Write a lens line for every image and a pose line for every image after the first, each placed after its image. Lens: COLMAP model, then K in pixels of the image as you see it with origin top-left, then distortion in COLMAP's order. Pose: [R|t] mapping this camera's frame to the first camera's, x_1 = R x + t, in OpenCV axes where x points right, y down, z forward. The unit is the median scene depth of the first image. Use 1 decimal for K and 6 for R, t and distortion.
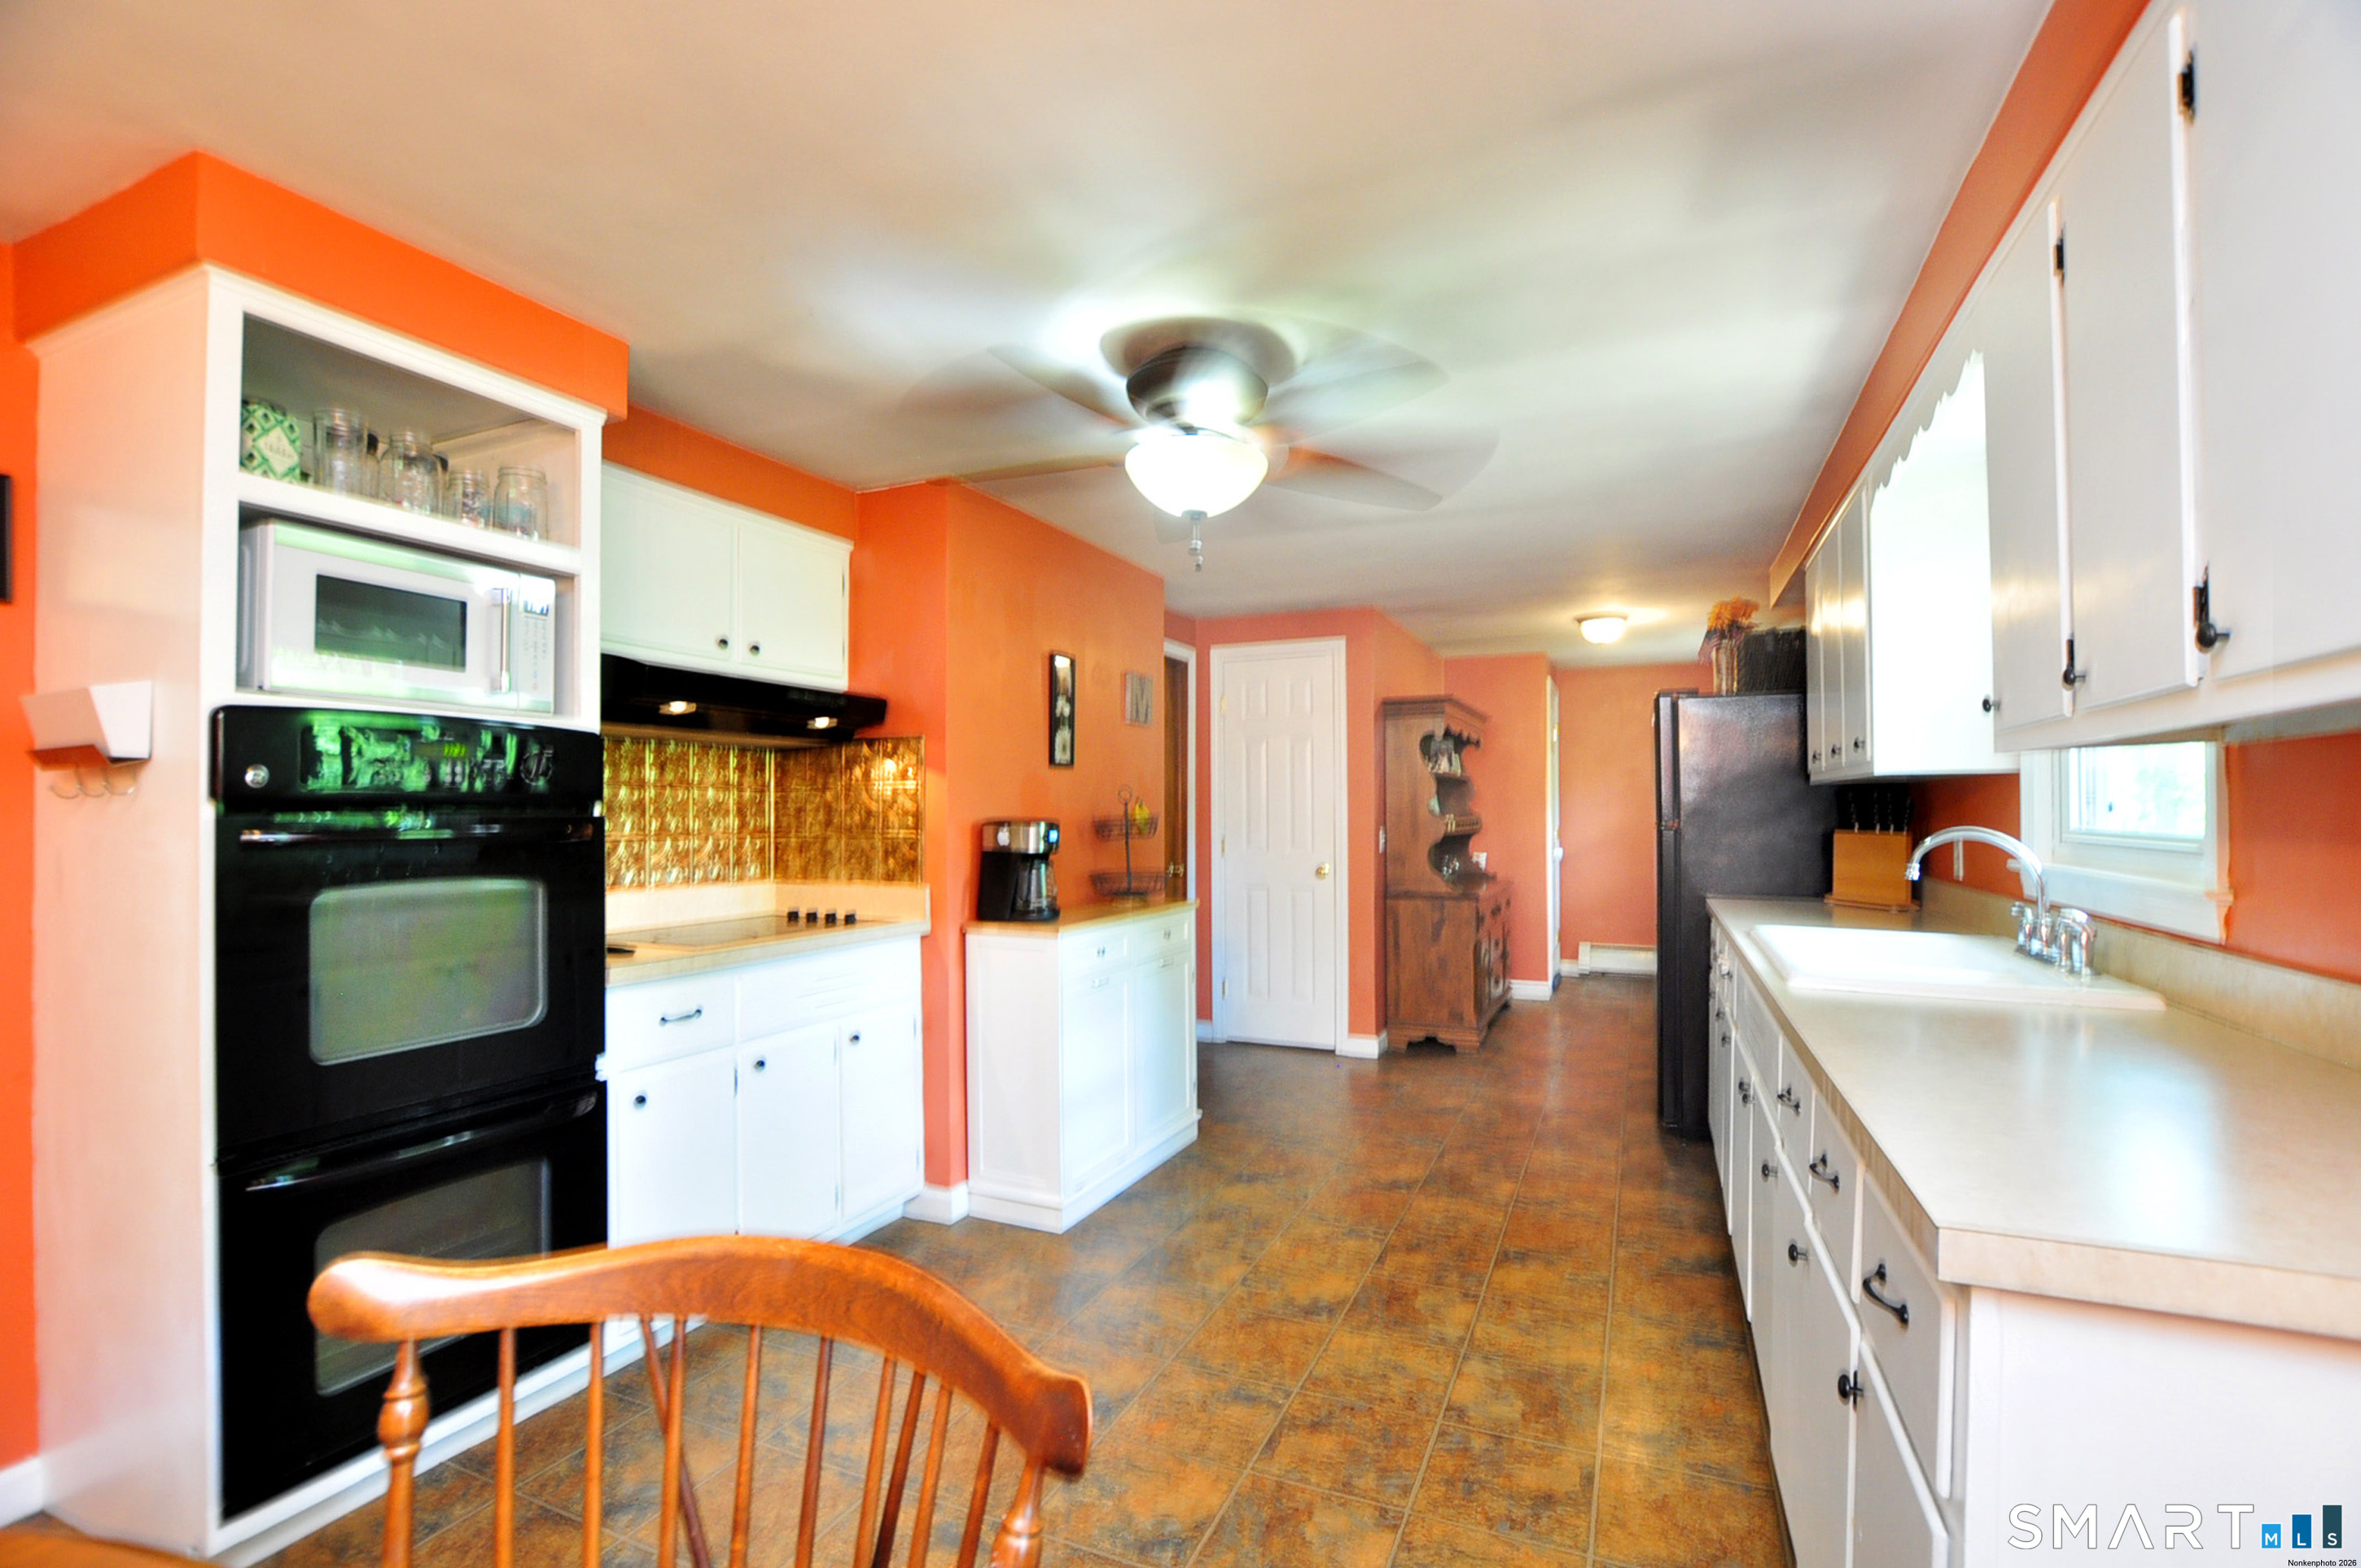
lens RADIAL K [[1012.5, 0, 1153.2], [0, 1012.5, 800.3], [0, 0, 1]] dist [-0.018155, -0.000783]
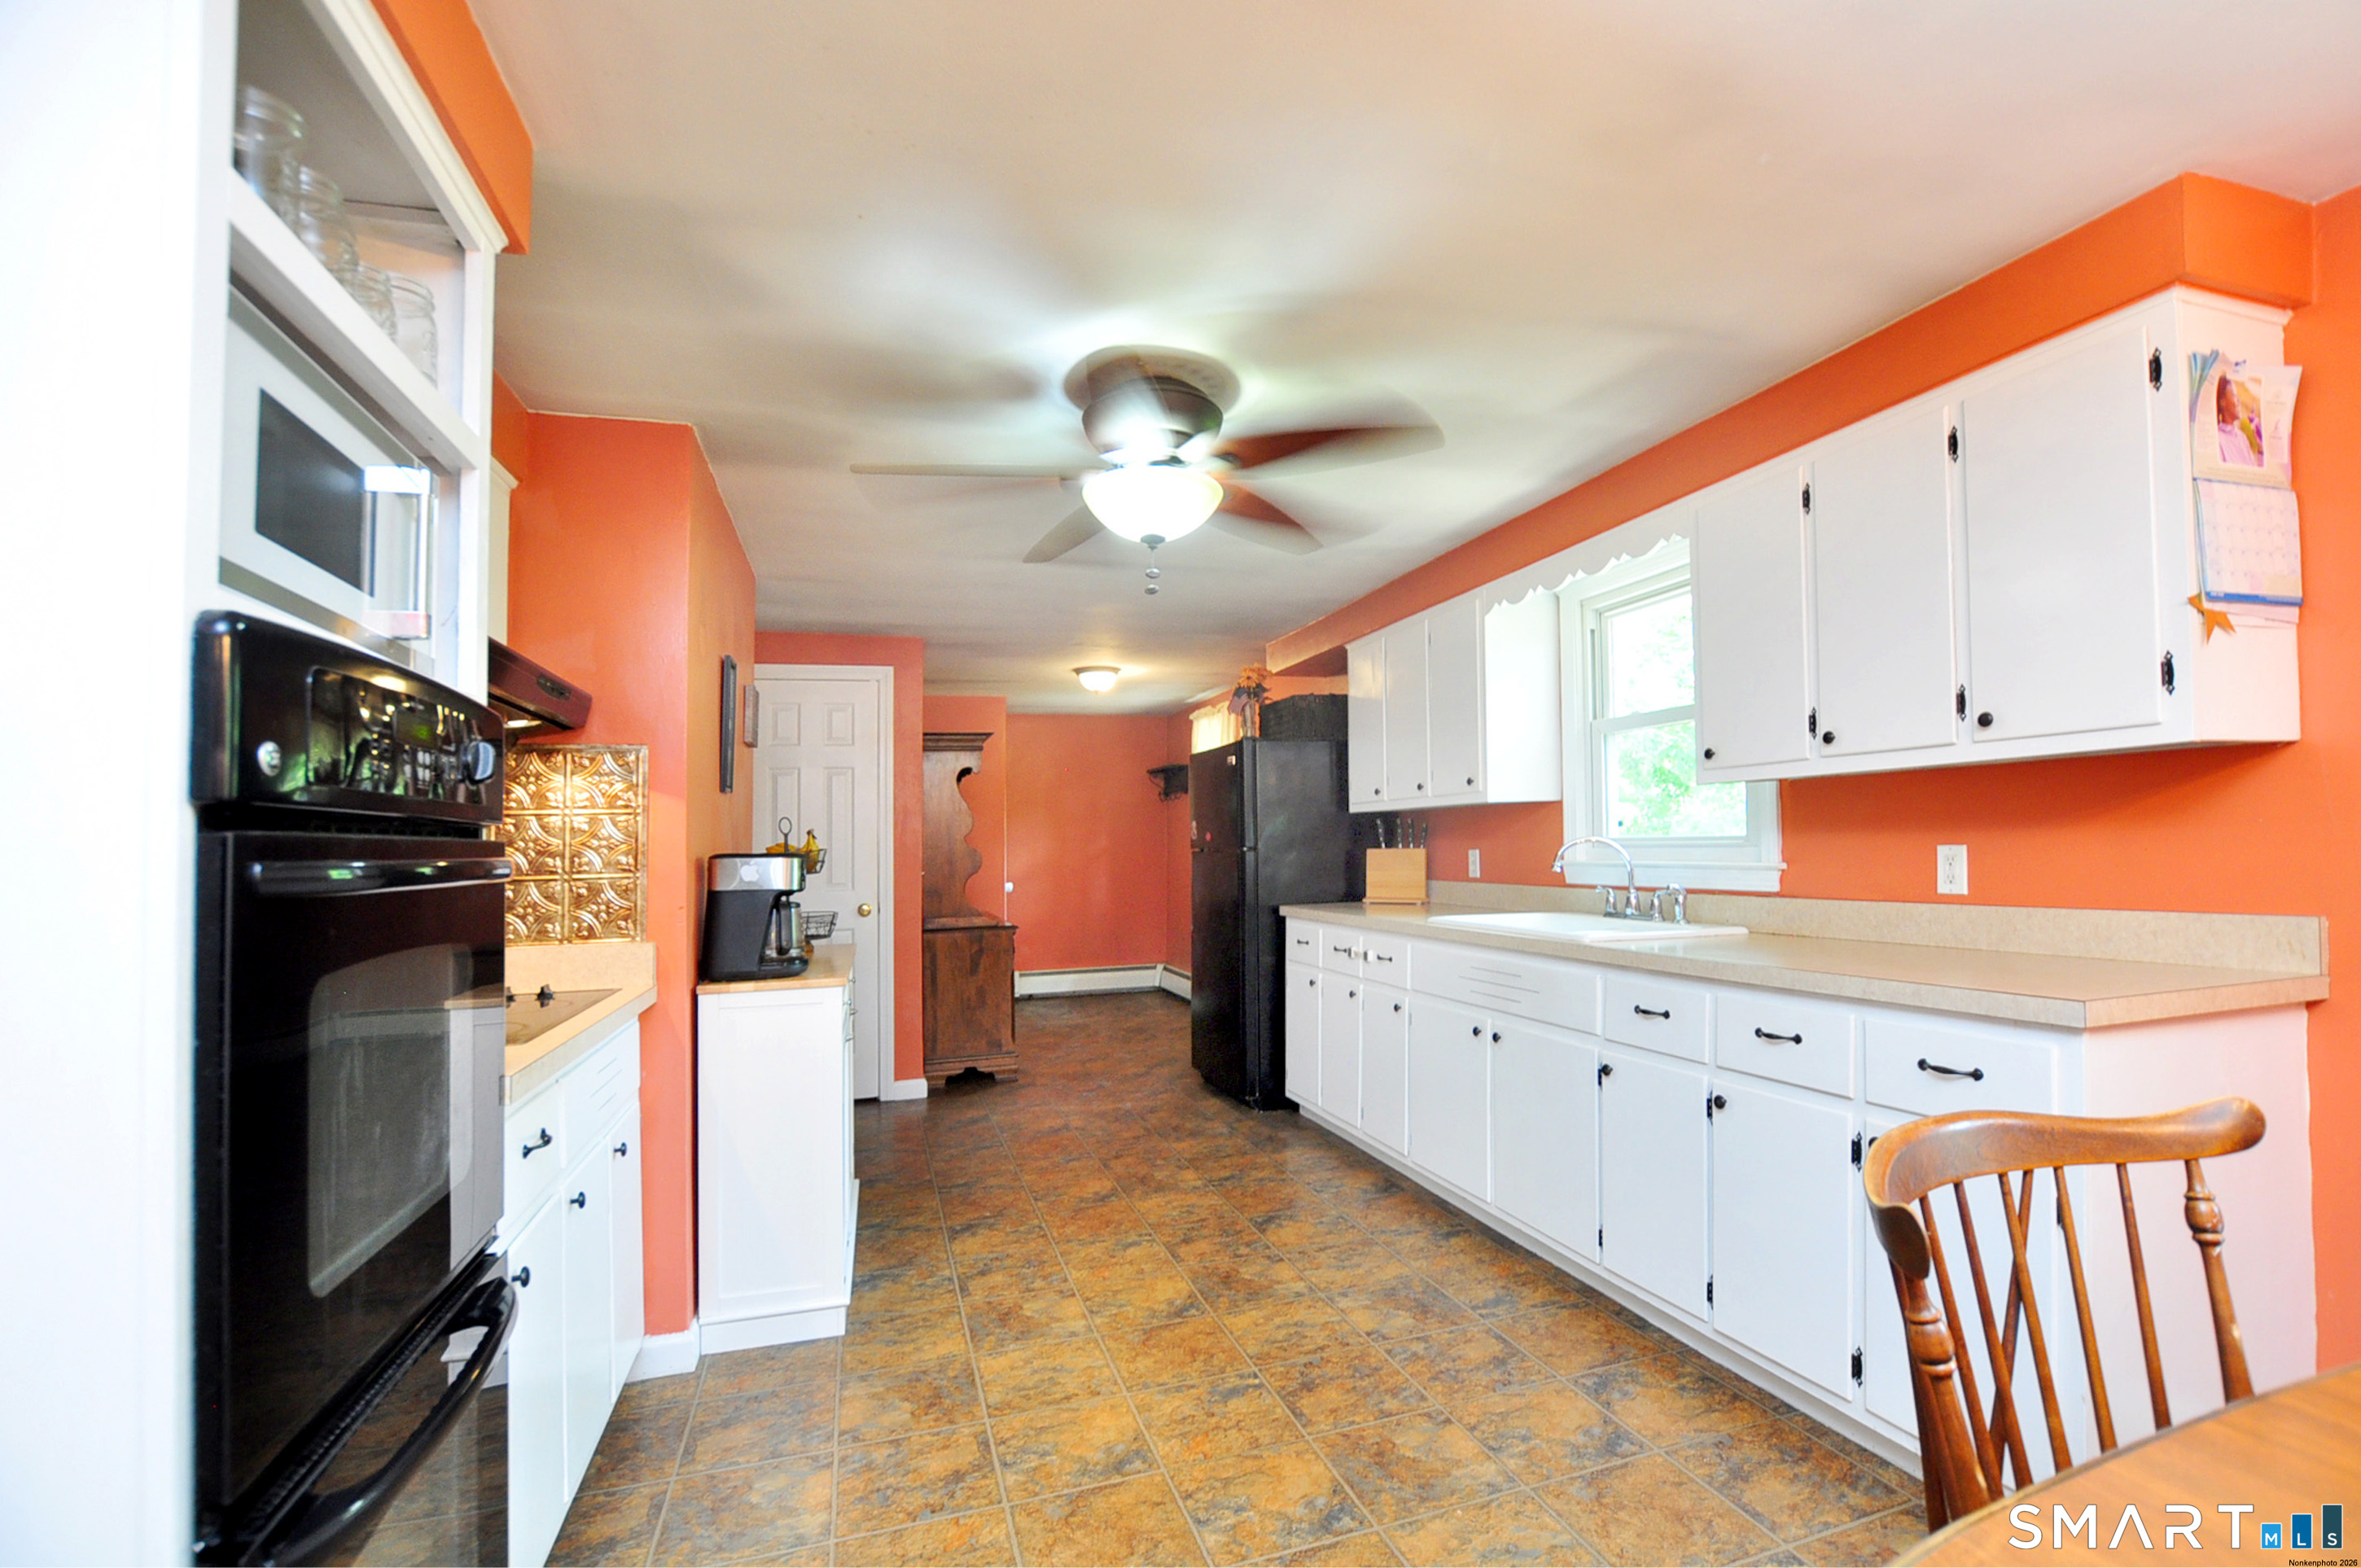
lens RADIAL K [[1046.6, 0, 1144.2], [0, 1046.6, 804.9], [0, 0, 1]] dist [-0.033979, 0.003857]
pose [[0.759053, 0.008084, 0.650978, -0.445973], [0.017974, 0.999282, -0.033367, 0.014109], [-0.650780, 0.037027, 0.758363, 0.147385]]
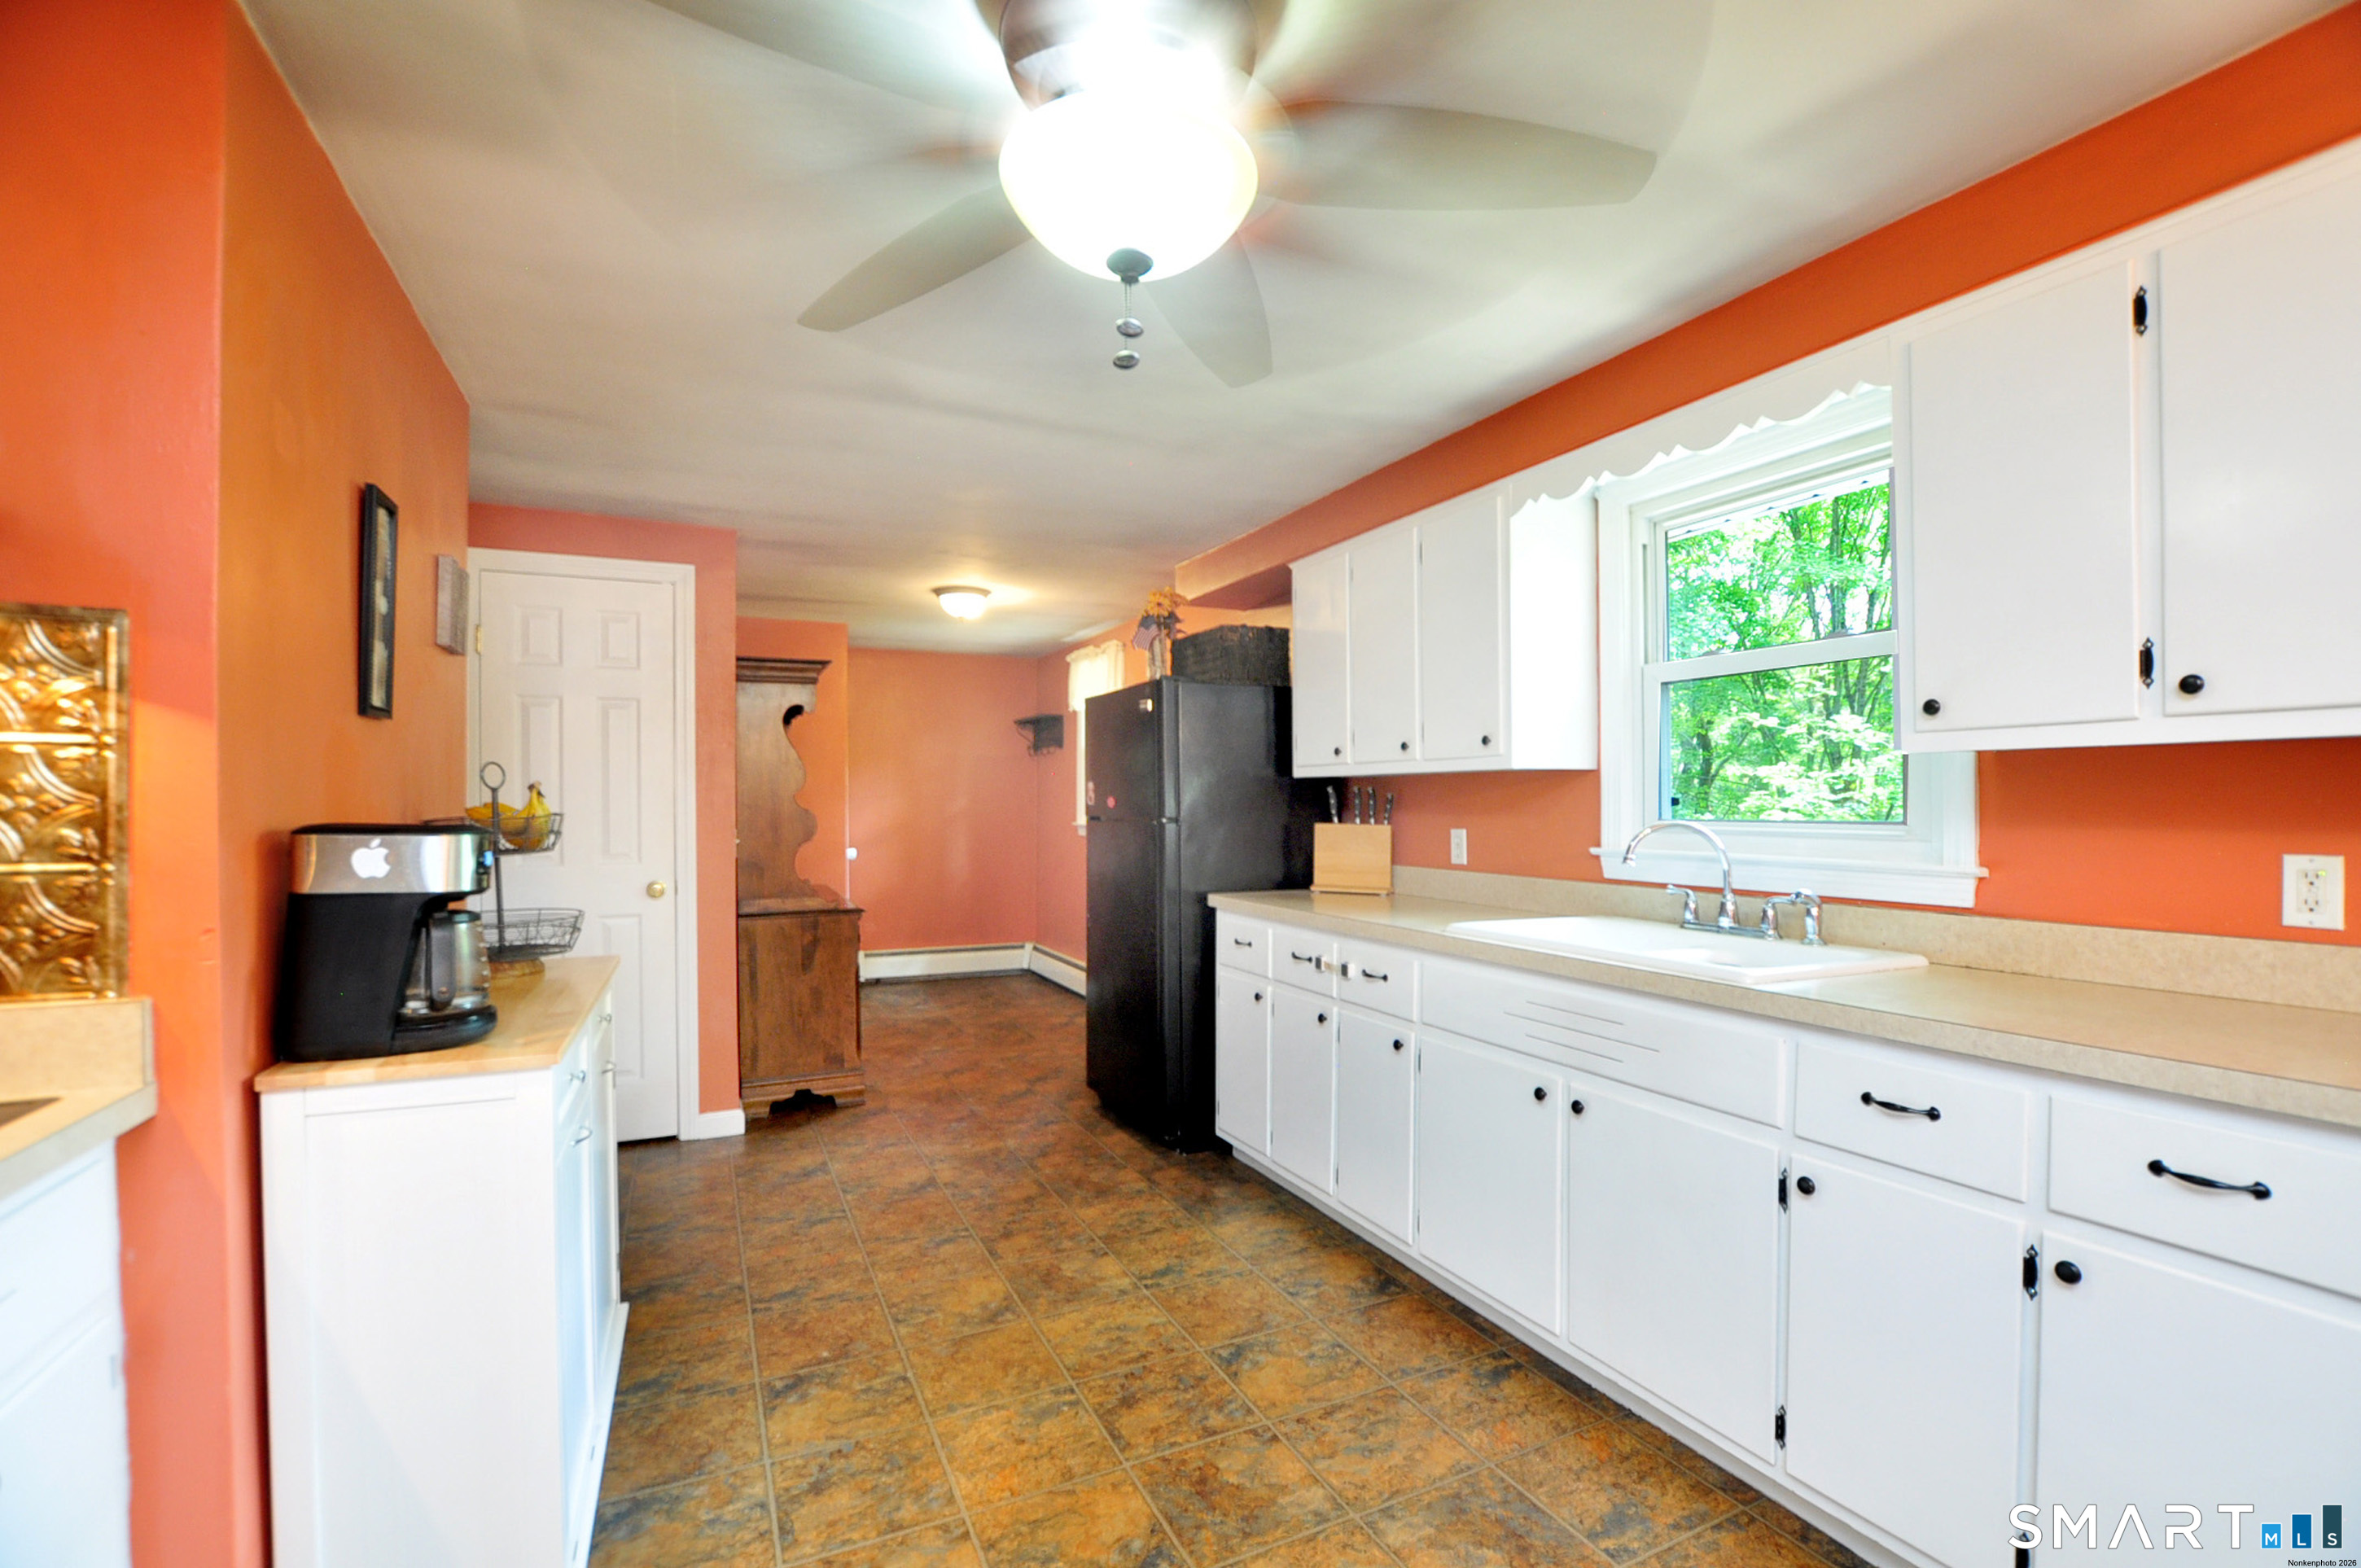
lens RADIAL K [[1046.6, 0, 1159.3], [0, 1046.6, 818.0], [0, 0, 1]] dist [-0.033979, 0.003857]
pose [[0.644015, -0.011903, 0.764920, -0.264441], [-0.006054, 0.999768, 0.020655, 0.004177], [-0.764989, -0.017933, 0.643794, 0.444272]]
